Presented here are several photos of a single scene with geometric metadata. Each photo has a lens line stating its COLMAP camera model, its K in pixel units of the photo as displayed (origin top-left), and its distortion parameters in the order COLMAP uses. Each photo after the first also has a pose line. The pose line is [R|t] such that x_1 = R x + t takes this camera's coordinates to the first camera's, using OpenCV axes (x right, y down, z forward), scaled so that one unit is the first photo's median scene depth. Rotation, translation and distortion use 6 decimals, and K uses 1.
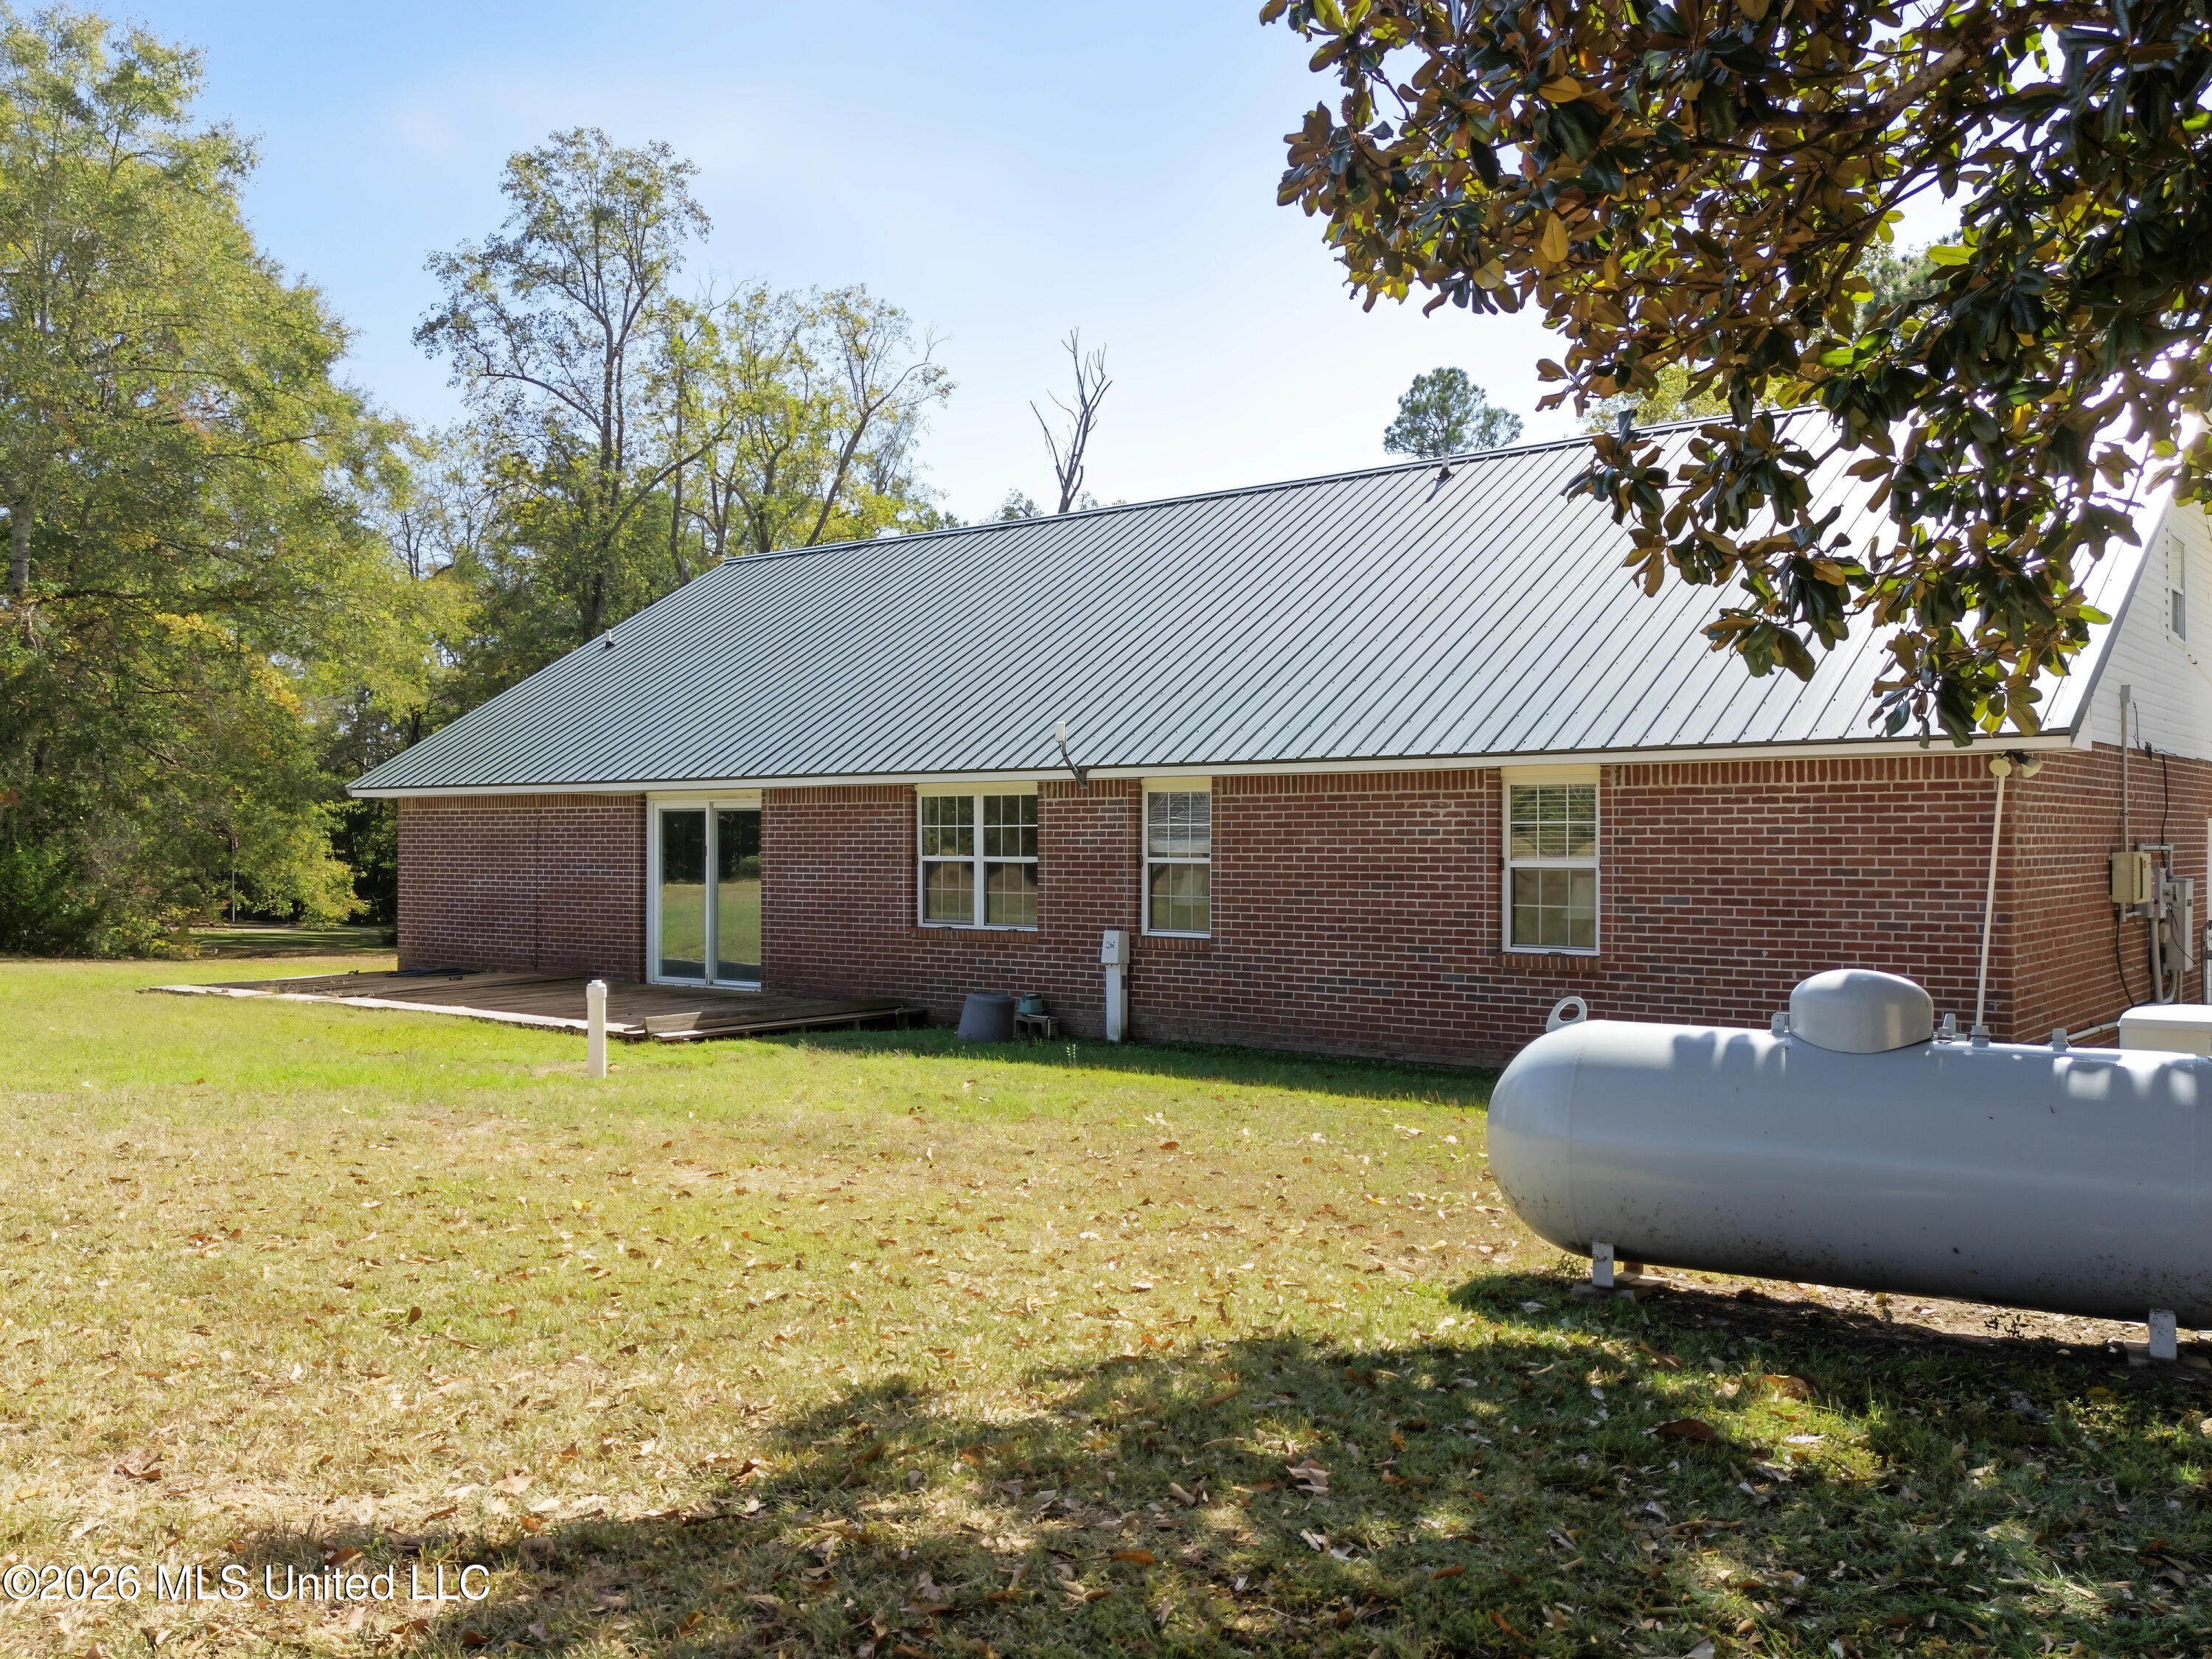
lens RADIAL K [[1884.1, 0, 1106.0], [0, 1884.1, 829.5], [0, 0, 1]] dist [0.034590, -0.012928]
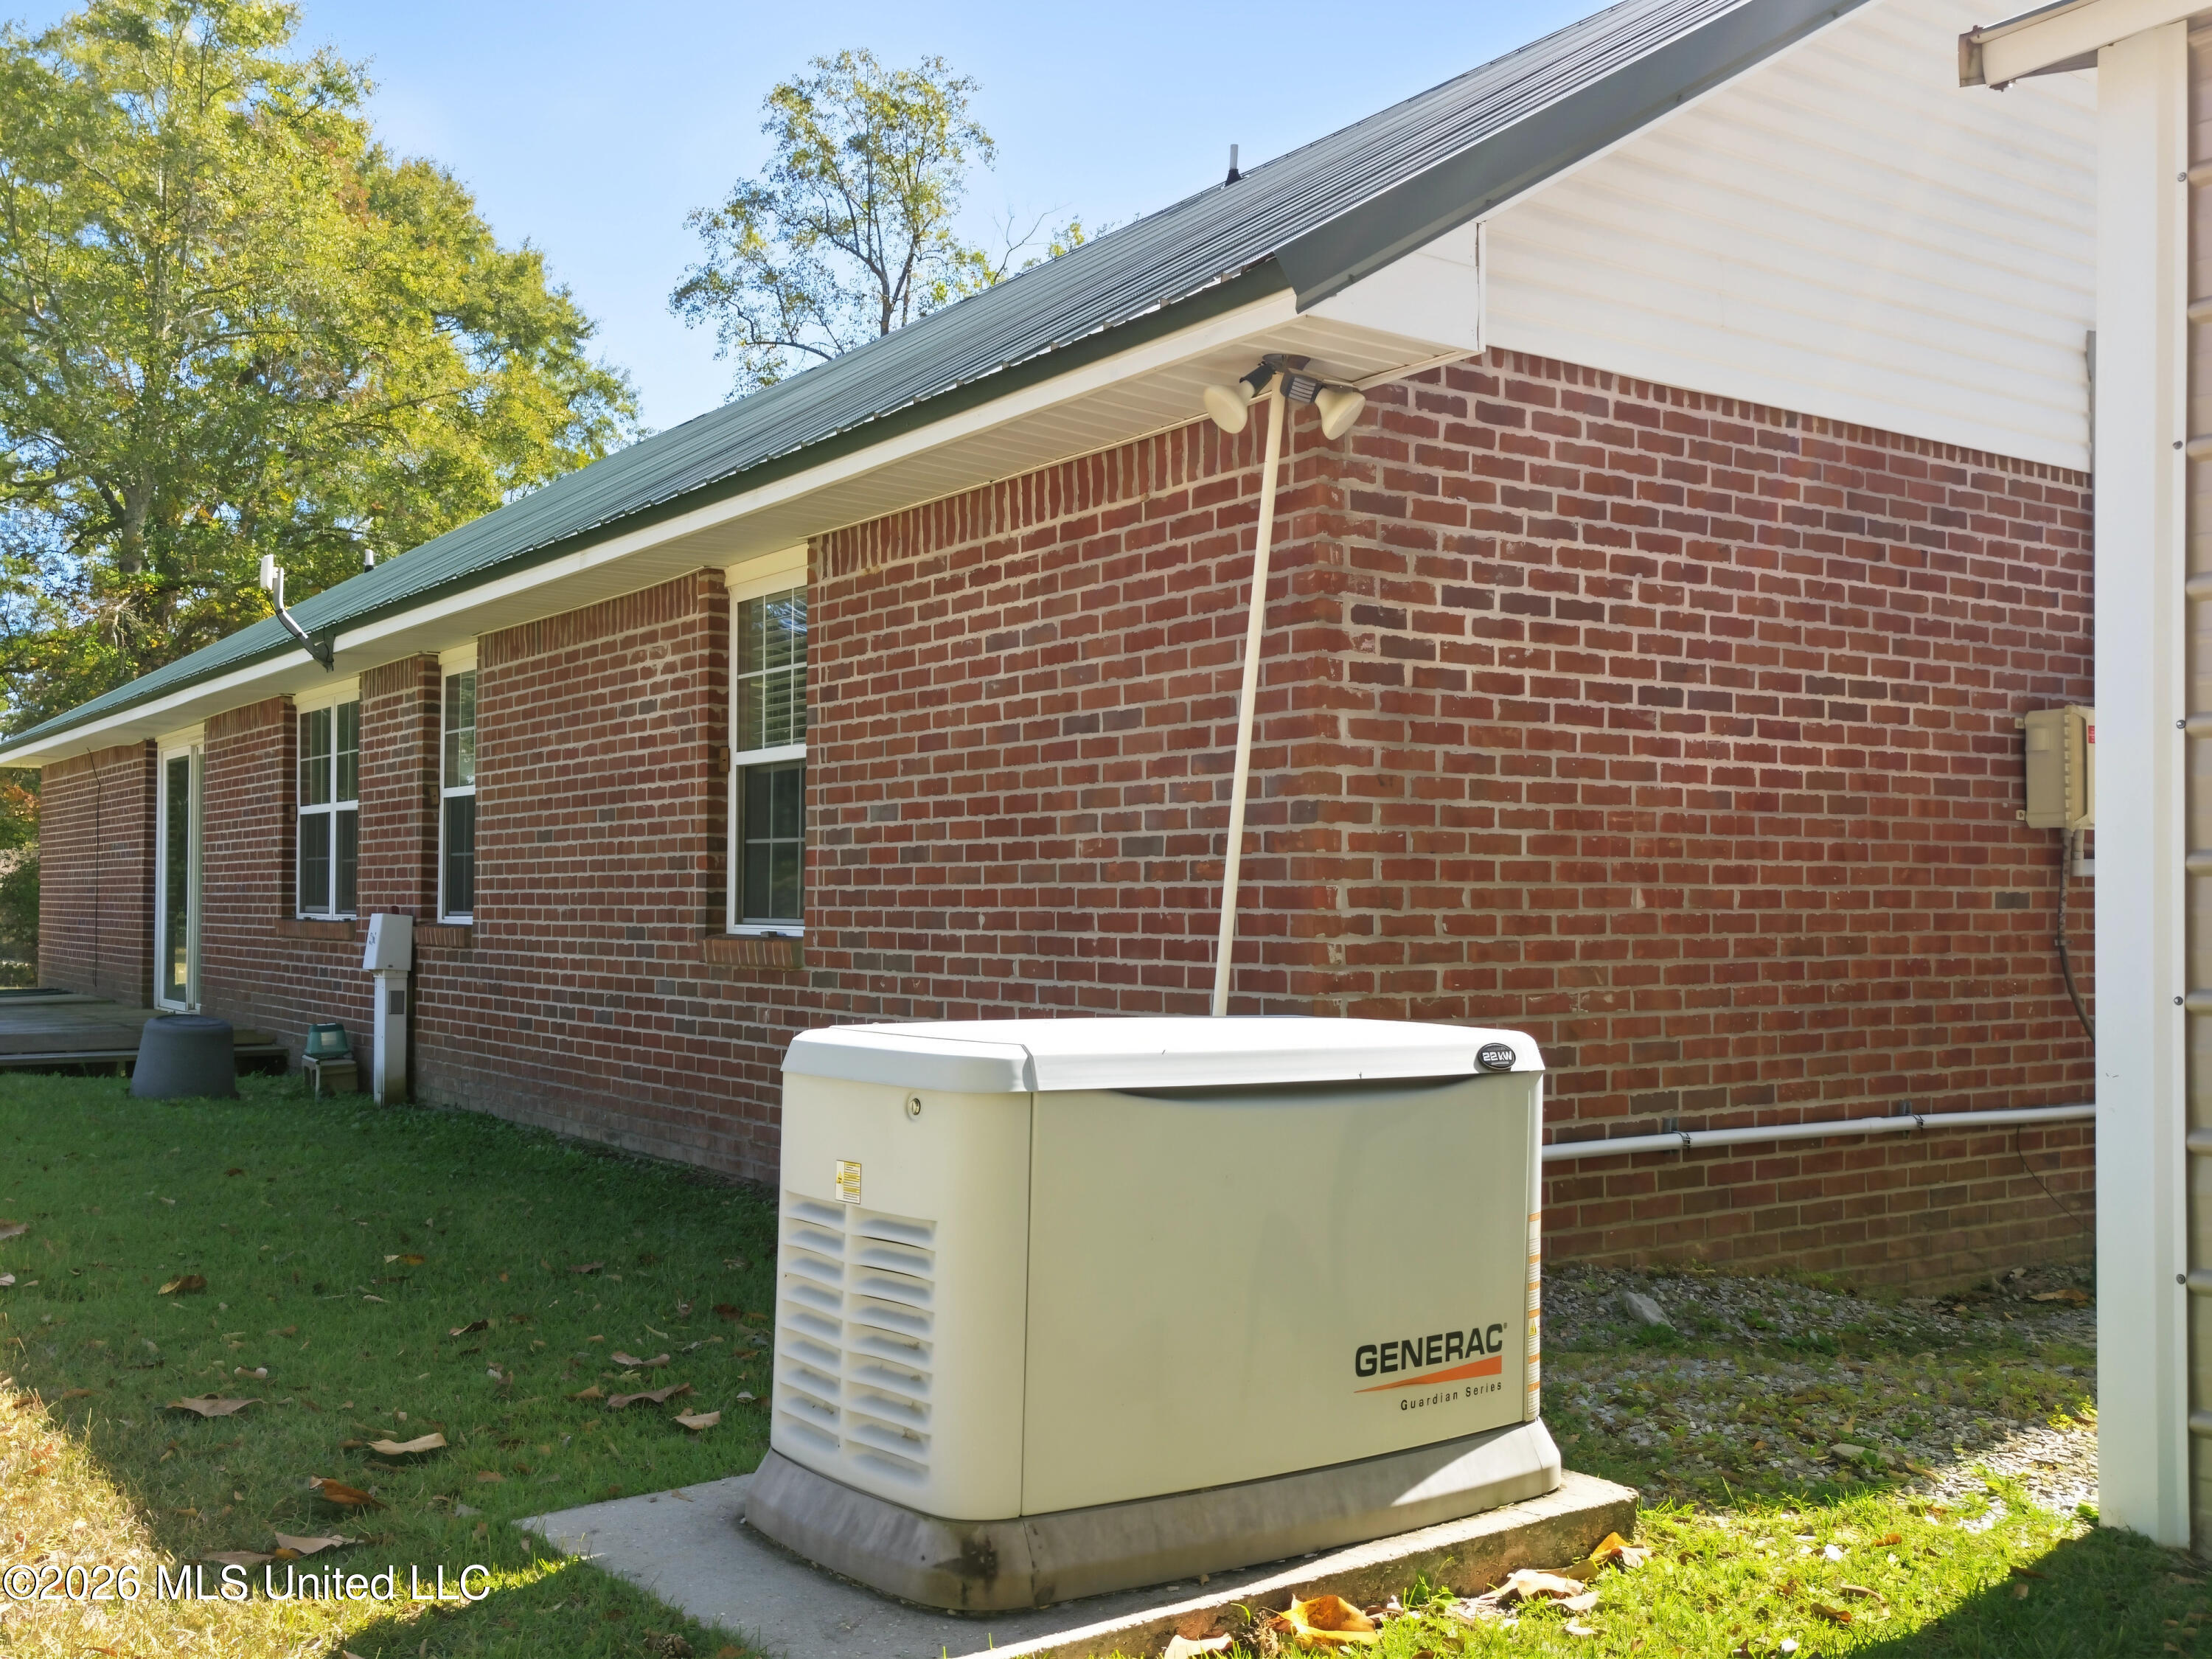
lens RADIAL K [[2127.7, 0, 1106.0], [0, 2127.7, 829.5], [0, 0, 1]] dist [0.052198, -0.012053]
pose [[0.961375, -0.008539, -0.275109, 0.103517], [0.001135, 0.999633, -0.027060, 0.011637], [0.275240, 0.025703, 0.961032, 0.106524]]
